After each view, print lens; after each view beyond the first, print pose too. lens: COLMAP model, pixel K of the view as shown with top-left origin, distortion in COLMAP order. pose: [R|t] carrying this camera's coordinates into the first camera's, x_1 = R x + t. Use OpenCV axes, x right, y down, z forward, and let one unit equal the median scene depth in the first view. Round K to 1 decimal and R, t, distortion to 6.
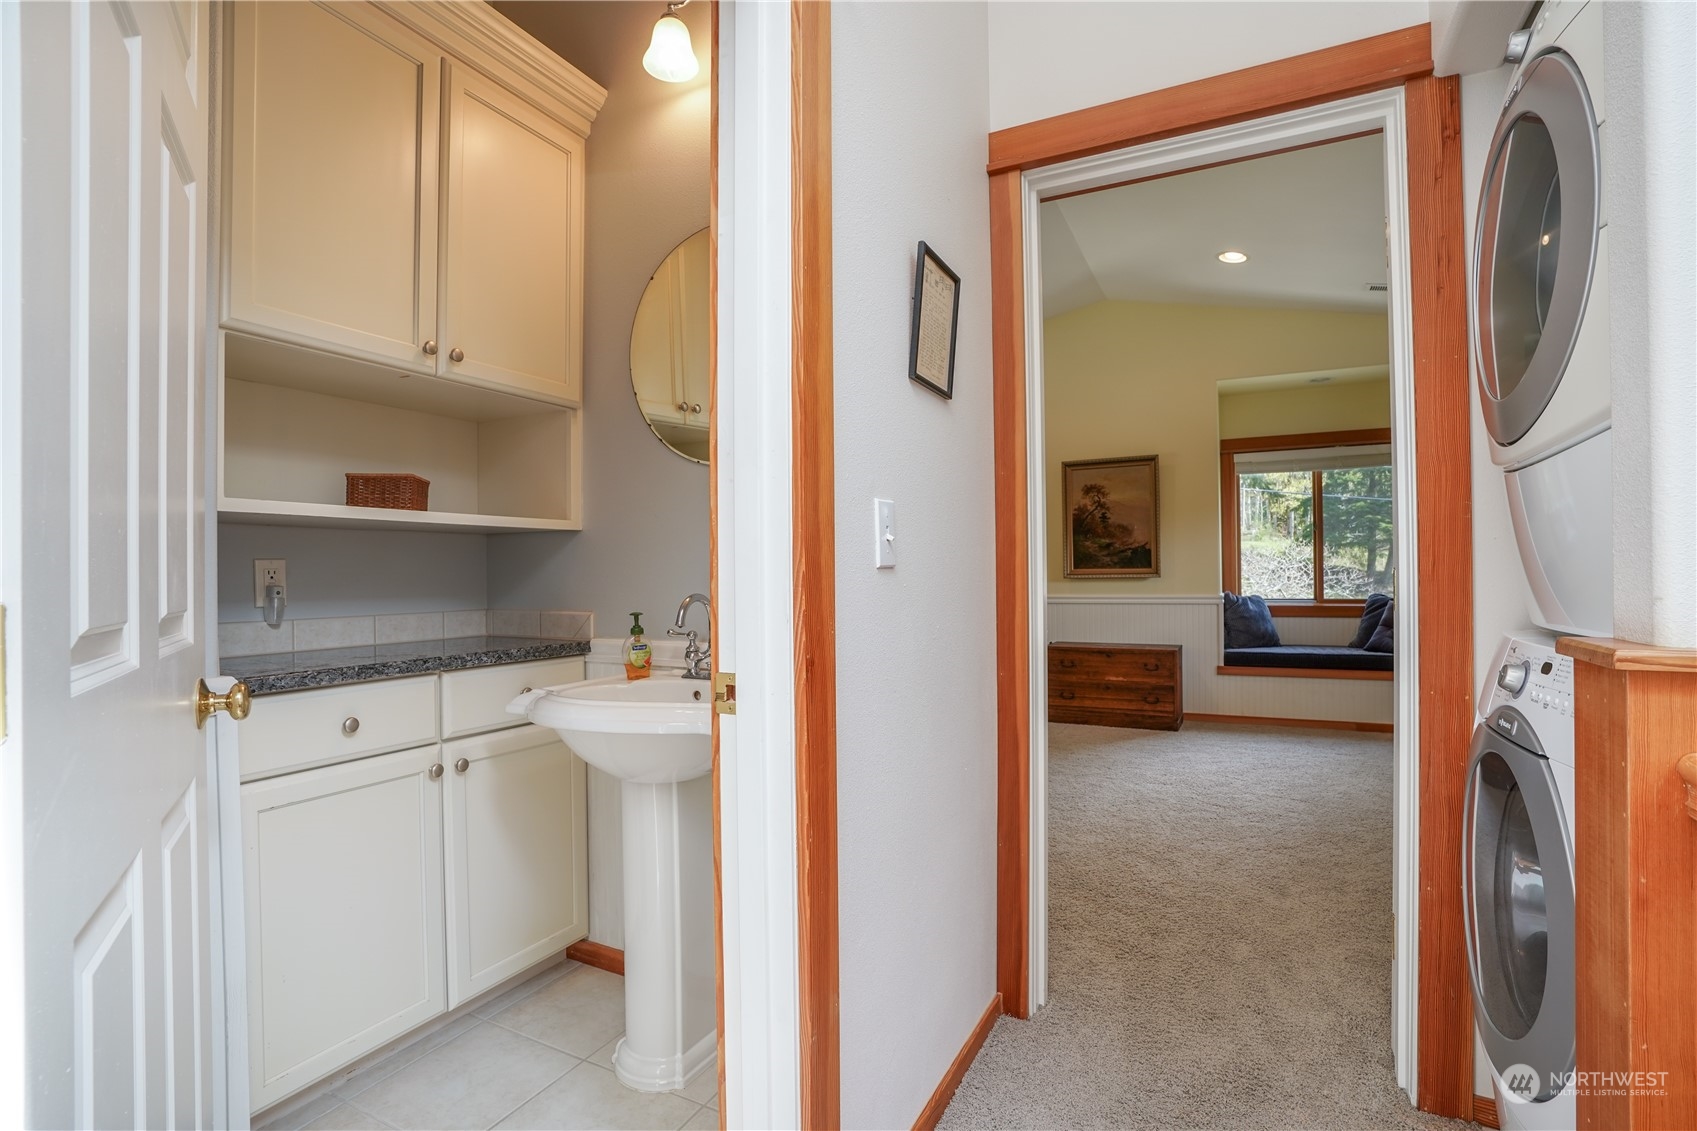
lens RADIAL K [[788.9, 0, 851.9], [0, 788.9, 571.4], [0, 0, 1]] dist [-0.074994, 0.032797]
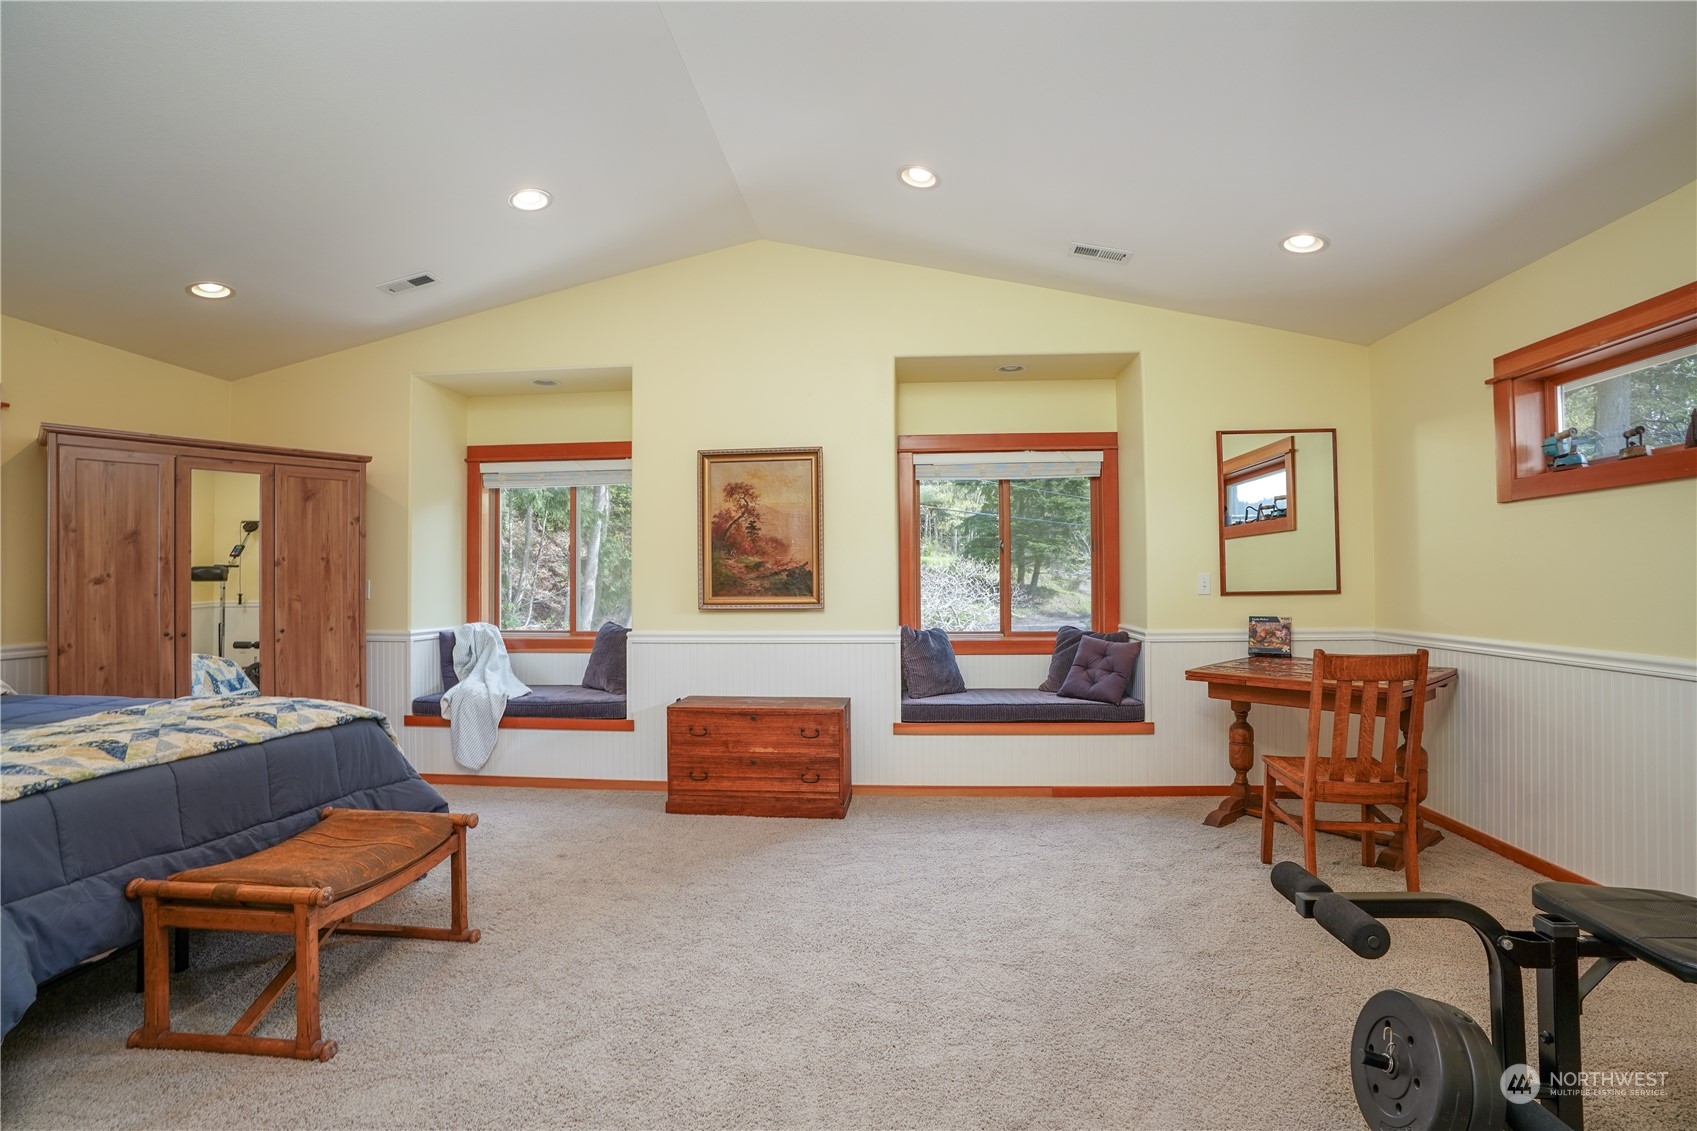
lens RADIAL K [[788.9, 0, 851.9], [0, 788.9, 571.4], [0, 0, 1]] dist [-0.074994, 0.032797]
pose [[0.925009, 0.008547, 0.379848, 0.126565], [-0.003331, 0.999891, -0.014387, -0.017082], [-0.379929, 0.012043, 0.924937, 0.273956]]
